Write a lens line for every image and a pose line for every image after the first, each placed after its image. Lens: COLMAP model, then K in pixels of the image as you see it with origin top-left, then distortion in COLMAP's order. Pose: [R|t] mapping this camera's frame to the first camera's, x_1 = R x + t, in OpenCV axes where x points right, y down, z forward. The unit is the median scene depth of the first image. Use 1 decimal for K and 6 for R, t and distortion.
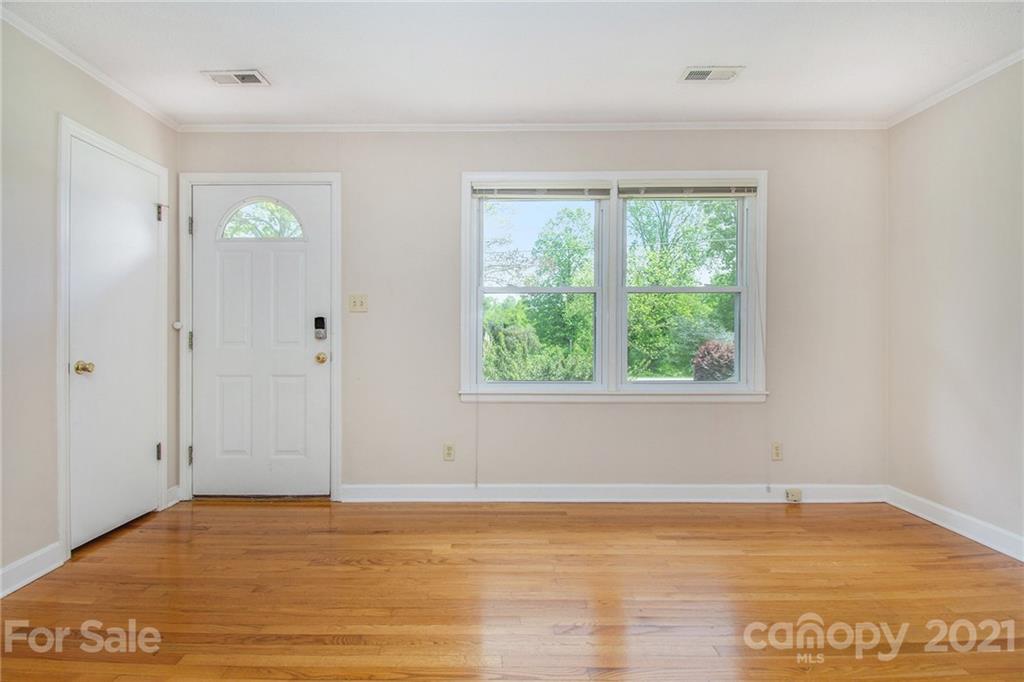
lens RADIAL K [[463.6, 0, 528.6], [0, 463.6, 341.4], [0, 0, 1]] dist [-0.009206, -0.004029]
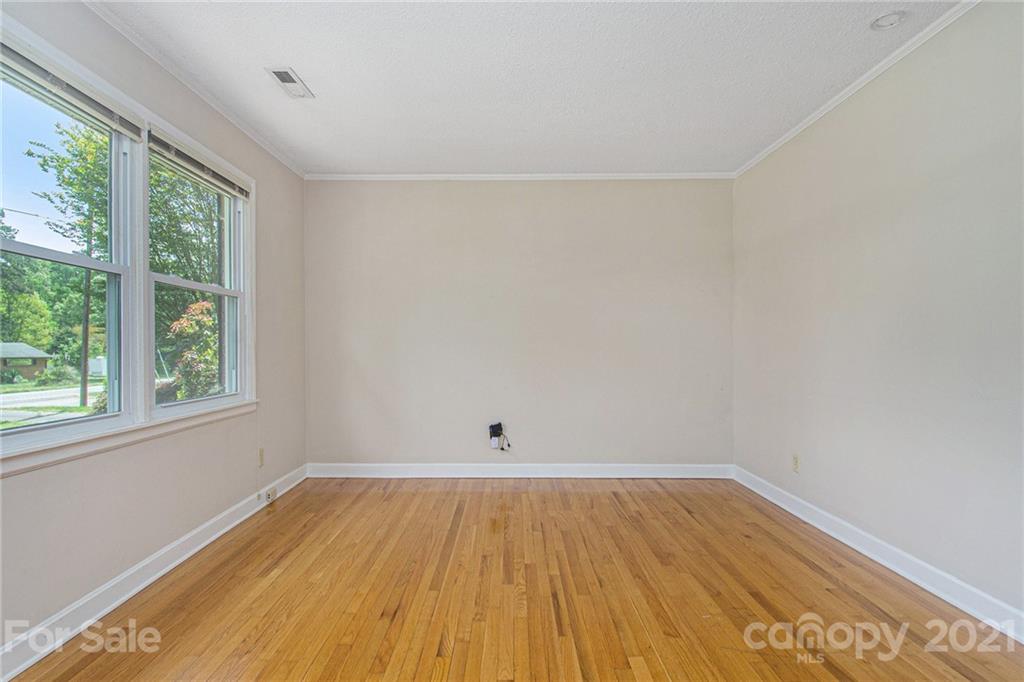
lens RADIAL K [[463.6, 0, 518.7], [0, 463.6, 345.6], [0, 0, 1]] dist [-0.009206, -0.004029]
pose [[-0.014462, 0.001766, 0.999894, -0.495938], [0.011488, 0.999933, -0.001599, -0.000486], [-0.999829, 0.011463, -0.014482, 0.443341]]
